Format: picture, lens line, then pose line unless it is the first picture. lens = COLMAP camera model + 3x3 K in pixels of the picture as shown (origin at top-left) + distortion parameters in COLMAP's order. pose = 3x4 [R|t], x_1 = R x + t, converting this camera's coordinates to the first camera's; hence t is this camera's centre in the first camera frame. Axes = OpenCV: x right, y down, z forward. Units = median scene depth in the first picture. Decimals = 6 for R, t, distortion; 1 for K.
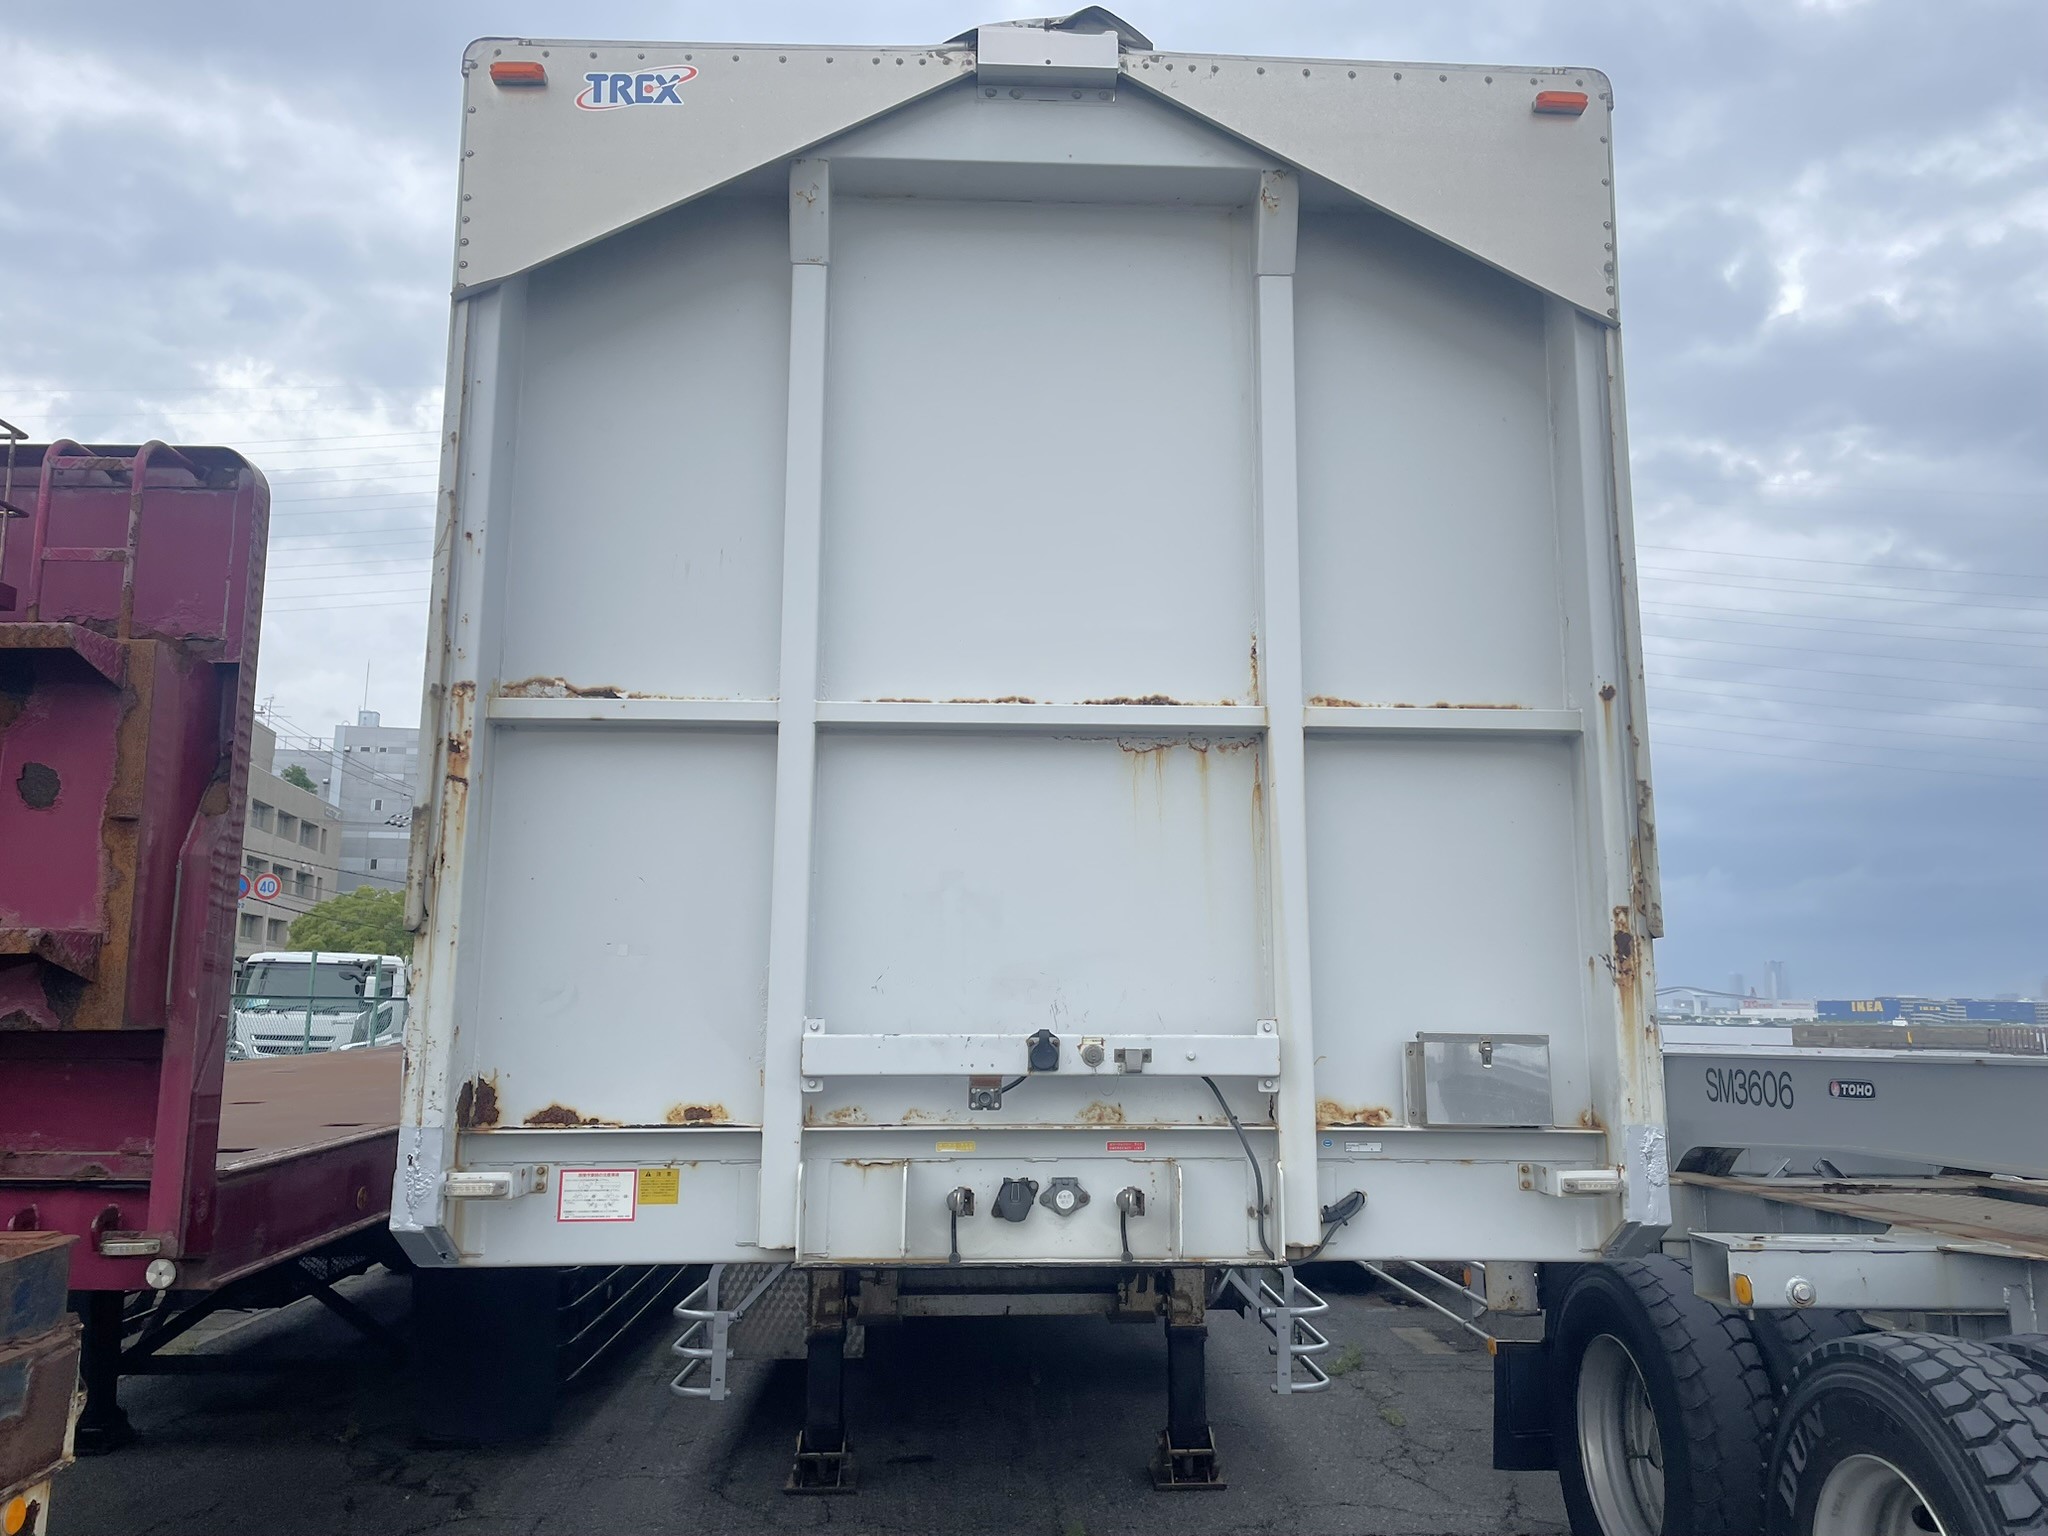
lens RADIAL K [[1541.6, 0, 1042.1], [0, 1541.6, 754.2], [0, 0, 1]] dist [0.082804, -0.104516]
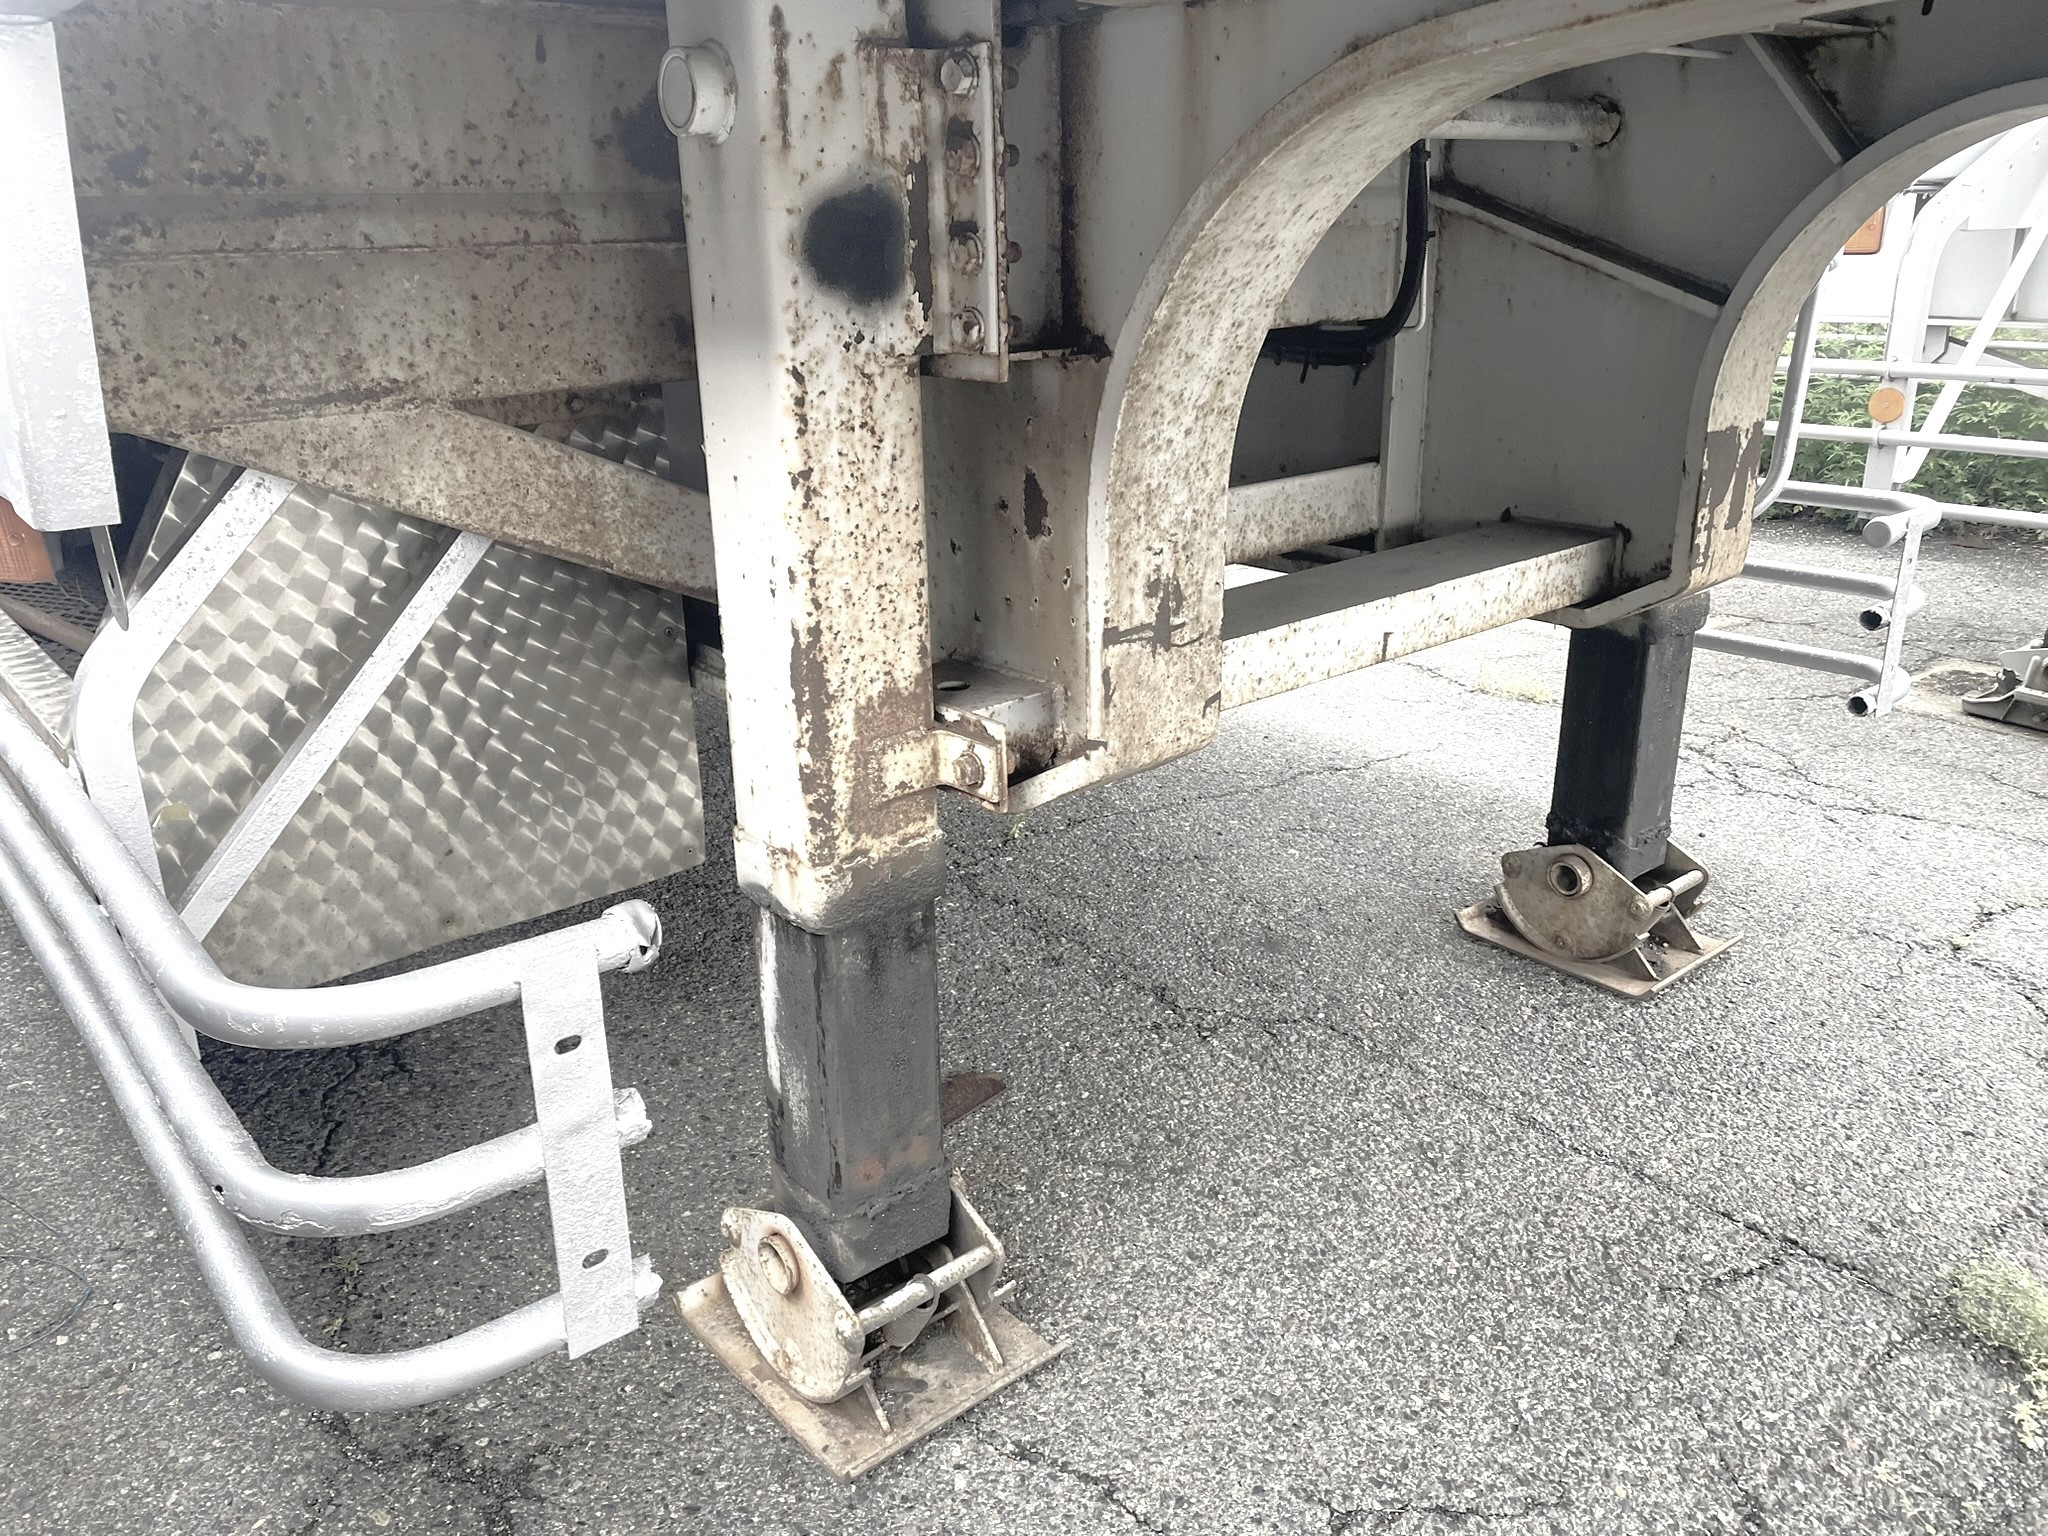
lens RADIAL K [[1541.6, 0, 1010.2], [0, 1541.6, 749.2], [0, 0, 1]] dist [0.082804, -0.104516]
pose [[0.795751, -0.213602, 0.566705, -0.468114], [-0.084735, 0.887265, 0.453410, 0.460191], [-0.599666, -0.408821, 0.687943, 1.550030]]
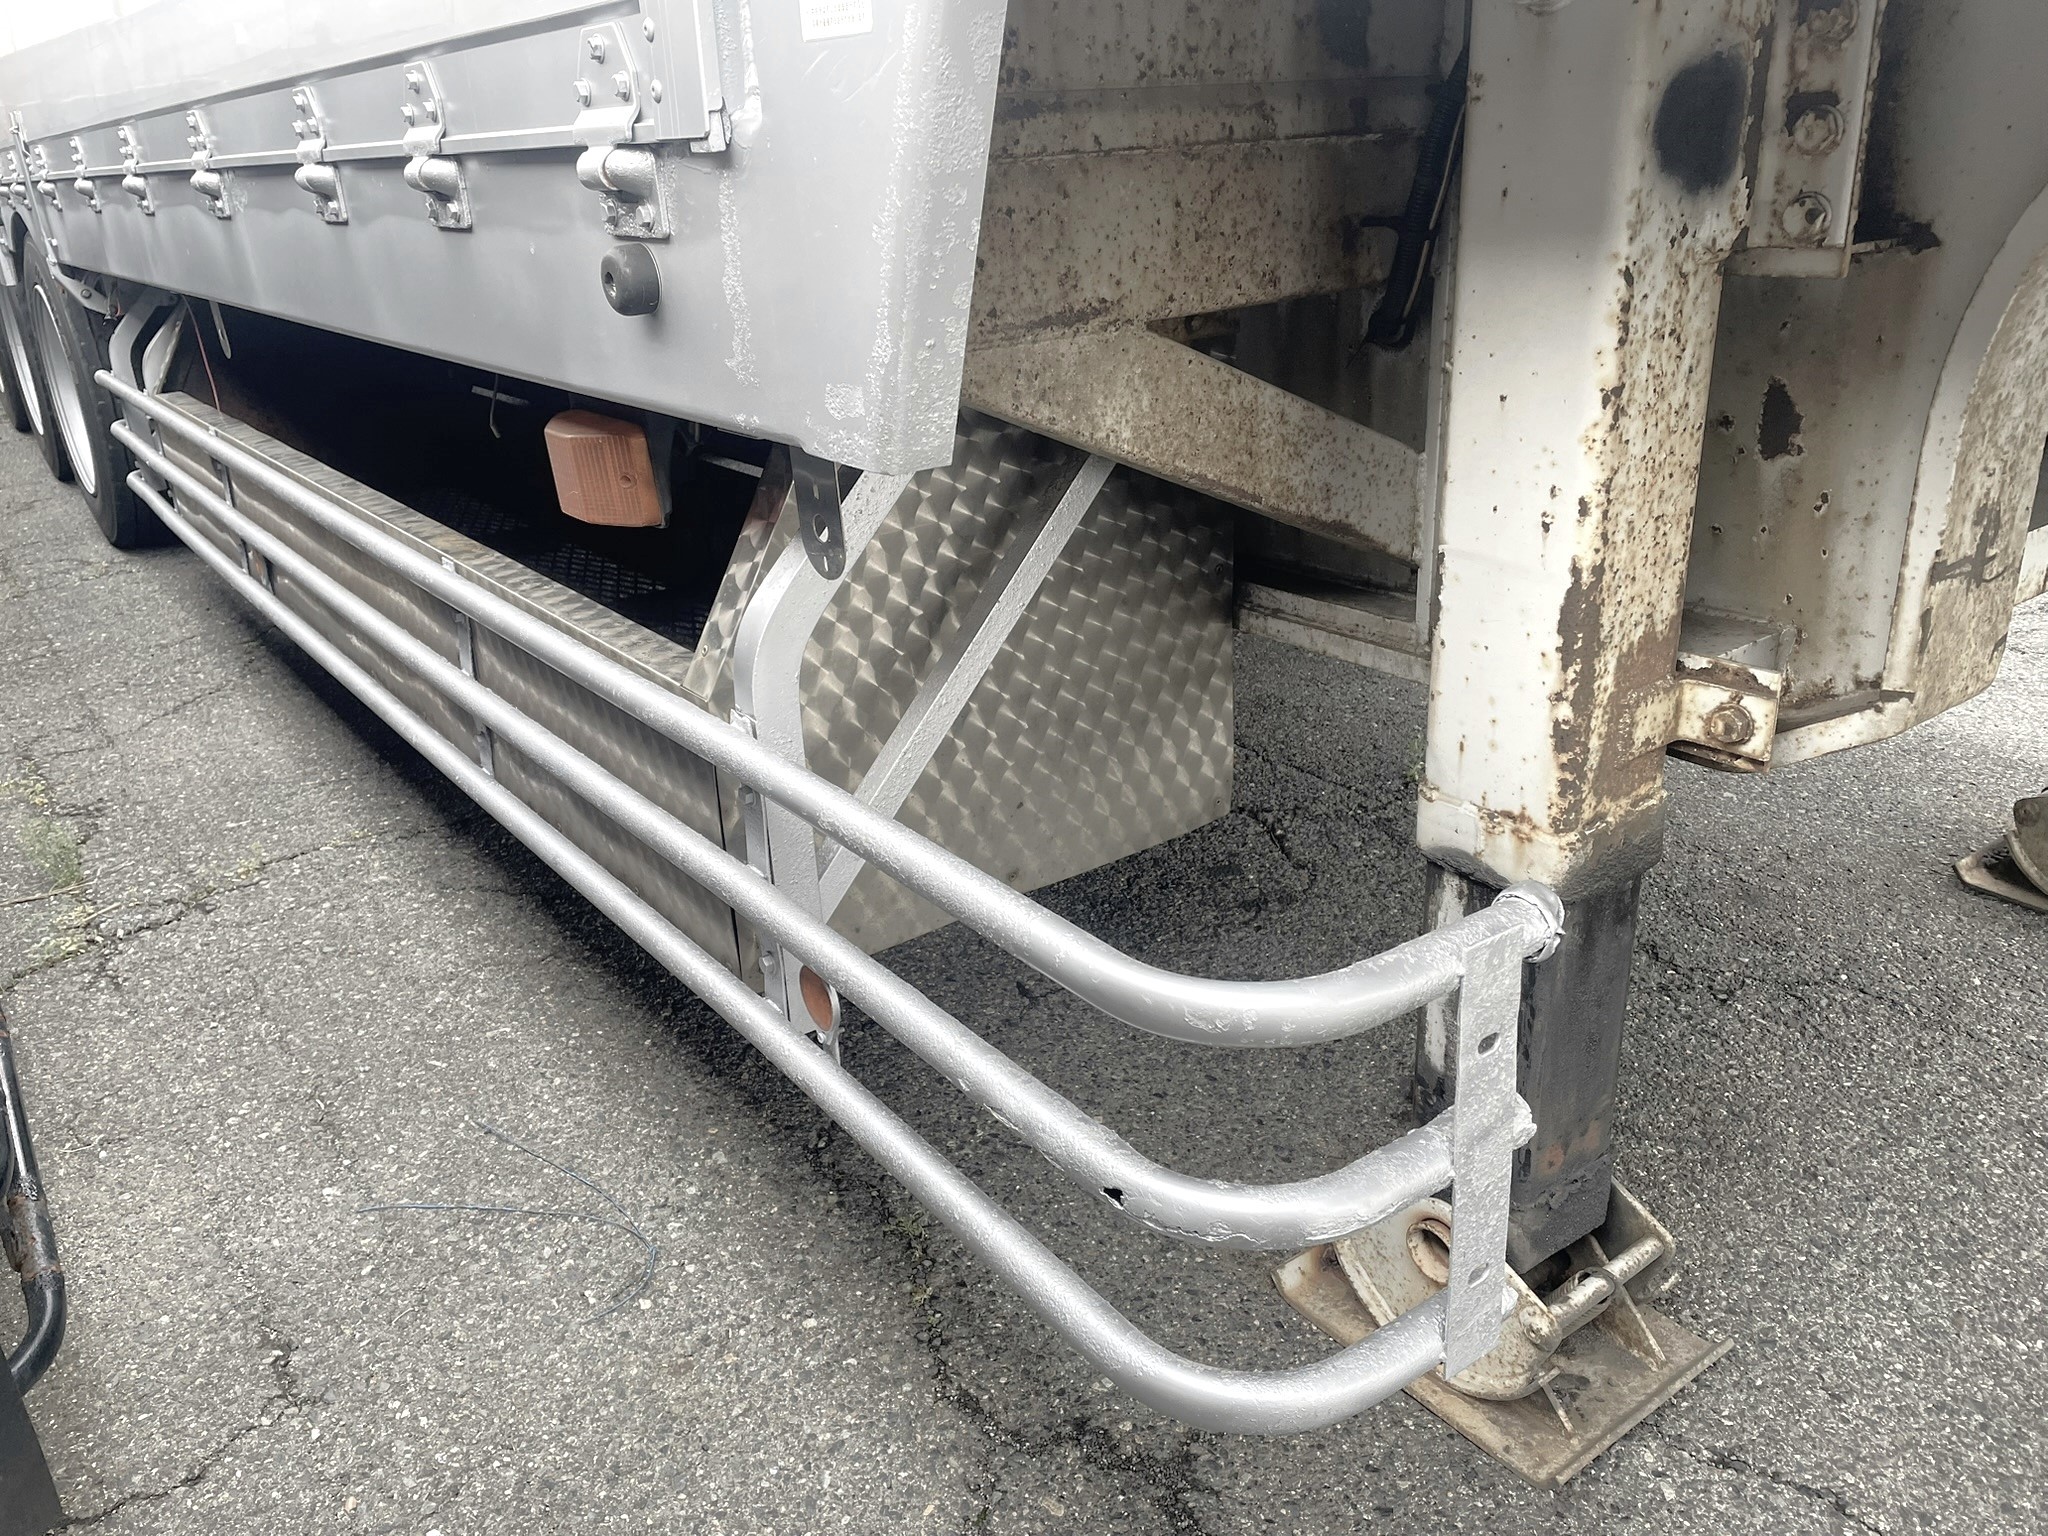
lens RADIAL K [[1541.6, 0, 1021.7], [0, 1541.6, 755.6], [0, 0, 1]] dist [0.082804, -0.104516]
pose [[0.831386, -0.243783, 0.499367, -0.573401], [-0.049504, 0.862570, 0.503511, 0.481839], [-0.553486, -0.443333, 0.705060, 1.669564]]
